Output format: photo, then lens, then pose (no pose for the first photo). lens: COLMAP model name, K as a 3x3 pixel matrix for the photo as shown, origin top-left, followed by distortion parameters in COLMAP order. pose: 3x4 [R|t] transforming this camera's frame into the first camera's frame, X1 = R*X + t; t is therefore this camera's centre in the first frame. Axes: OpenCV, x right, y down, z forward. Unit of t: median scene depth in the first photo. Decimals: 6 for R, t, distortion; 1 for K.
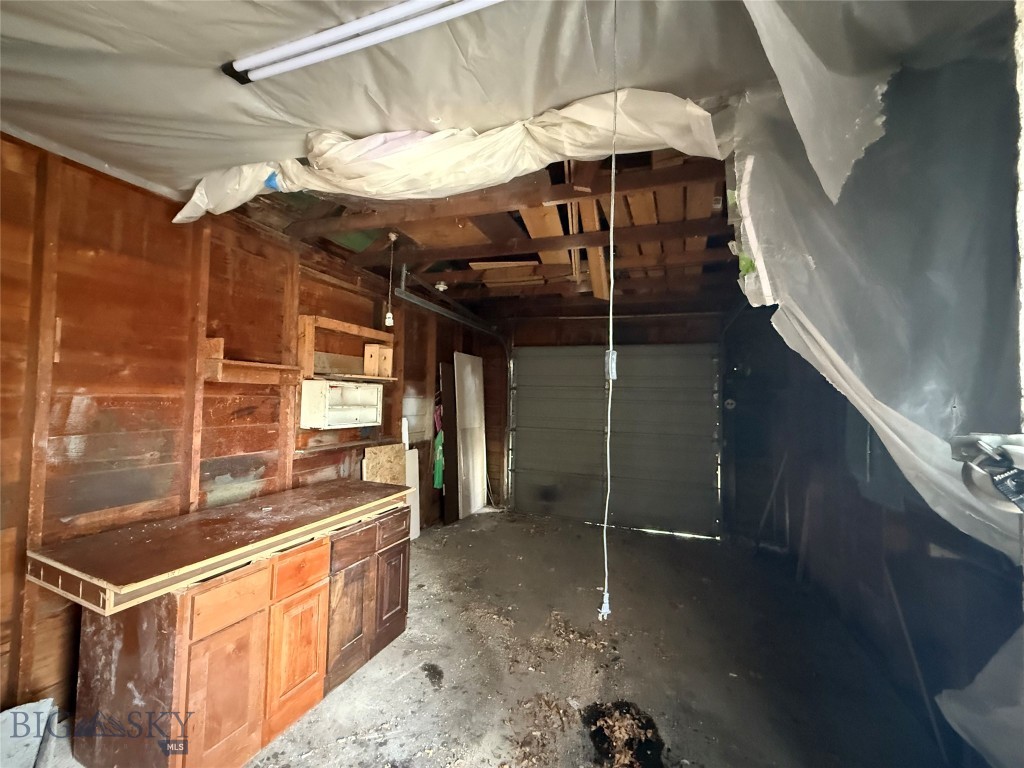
lens RADIAL K [[410.7, 0, 512.0], [0, 410.7, 384.0], [0, 0, 1]] dist [-0.000150, -0.000068]
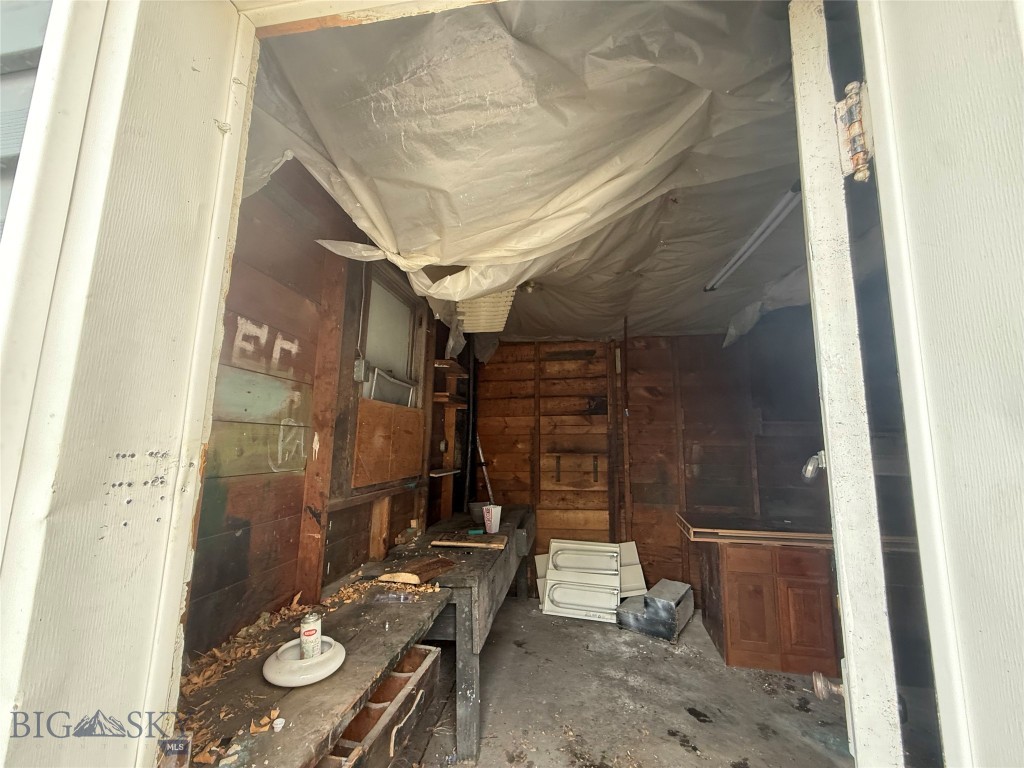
lens RADIAL K [[410.7, 0, 512.0], [0, 410.7, 384.0], [0, 0, 1]] dist [-0.000150, -0.000068]
pose [[0.200863, -0.151768, -0.967792, 0.766135], [0.025474, 0.988401, -0.149713, 0.012417], [0.979288, 0.005419, 0.202399, -0.294987]]
